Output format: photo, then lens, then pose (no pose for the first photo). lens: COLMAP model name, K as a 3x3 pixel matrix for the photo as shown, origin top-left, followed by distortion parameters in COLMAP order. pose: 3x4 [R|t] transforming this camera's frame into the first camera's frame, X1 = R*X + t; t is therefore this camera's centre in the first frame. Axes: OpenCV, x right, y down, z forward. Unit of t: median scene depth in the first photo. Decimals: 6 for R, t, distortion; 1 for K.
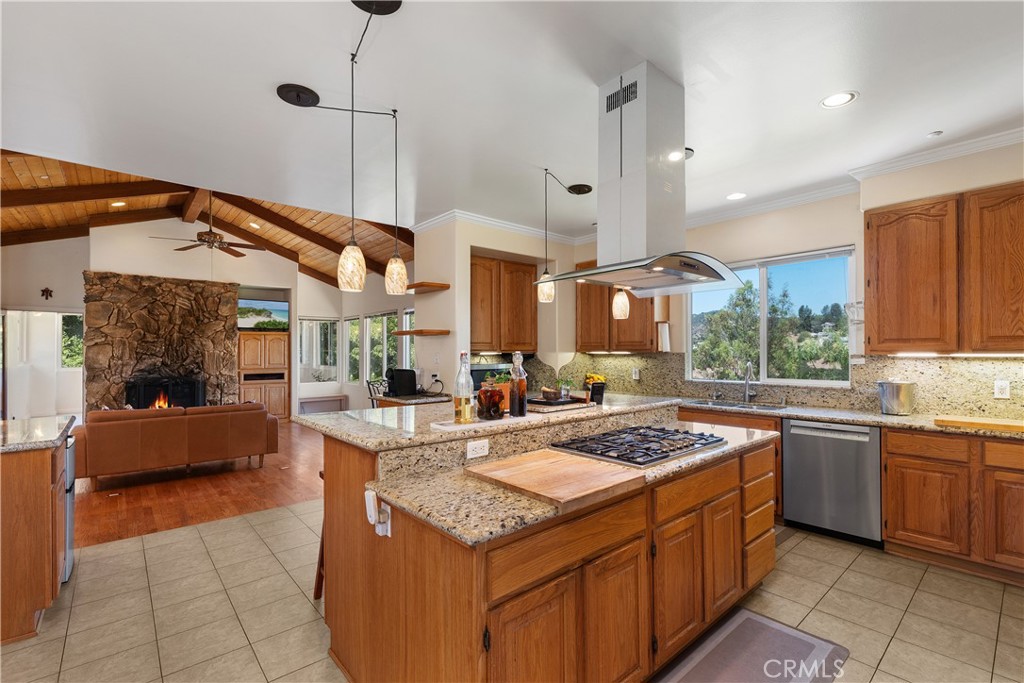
lens RADIAL K [[459.0, 0, 515.3], [0, 459.0, 351.2], [0, 0, 1]] dist [0.001343, 0.000442]
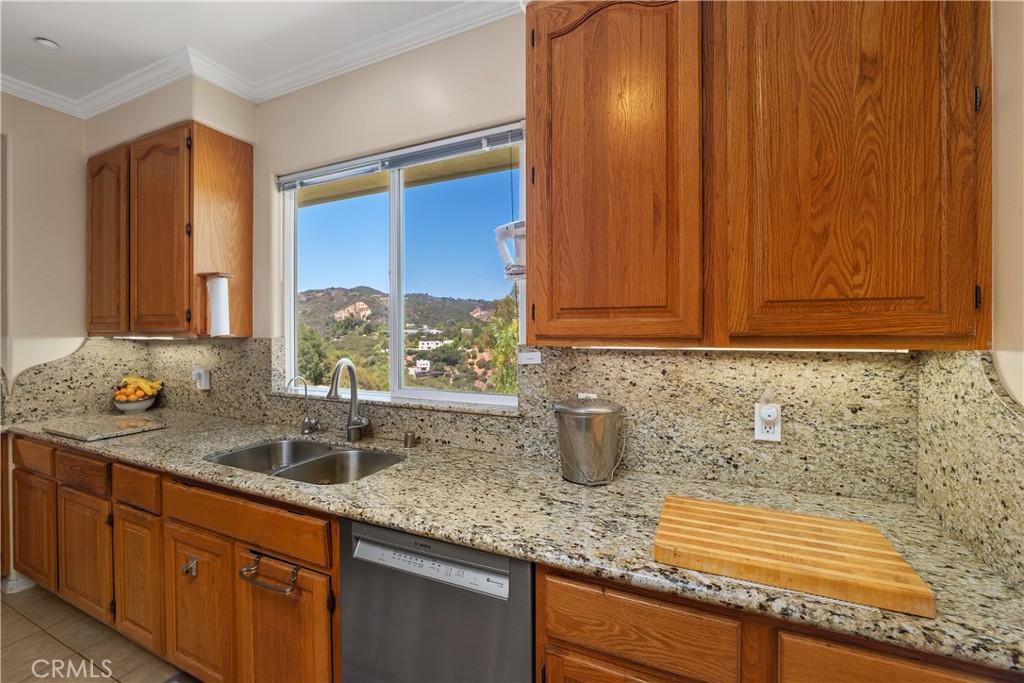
lens RADIAL K [[424.9, 0, 508.4], [0, 424.9, 336.5], [0, 0, 1]] dist [-0.002131, -0.000079]
pose [[0.912890, 0.000177, 0.408205, 0.621990], [-0.002922, 0.999977, 0.006100, -0.003585], [-0.408194, -0.006762, 0.912870, 0.689909]]
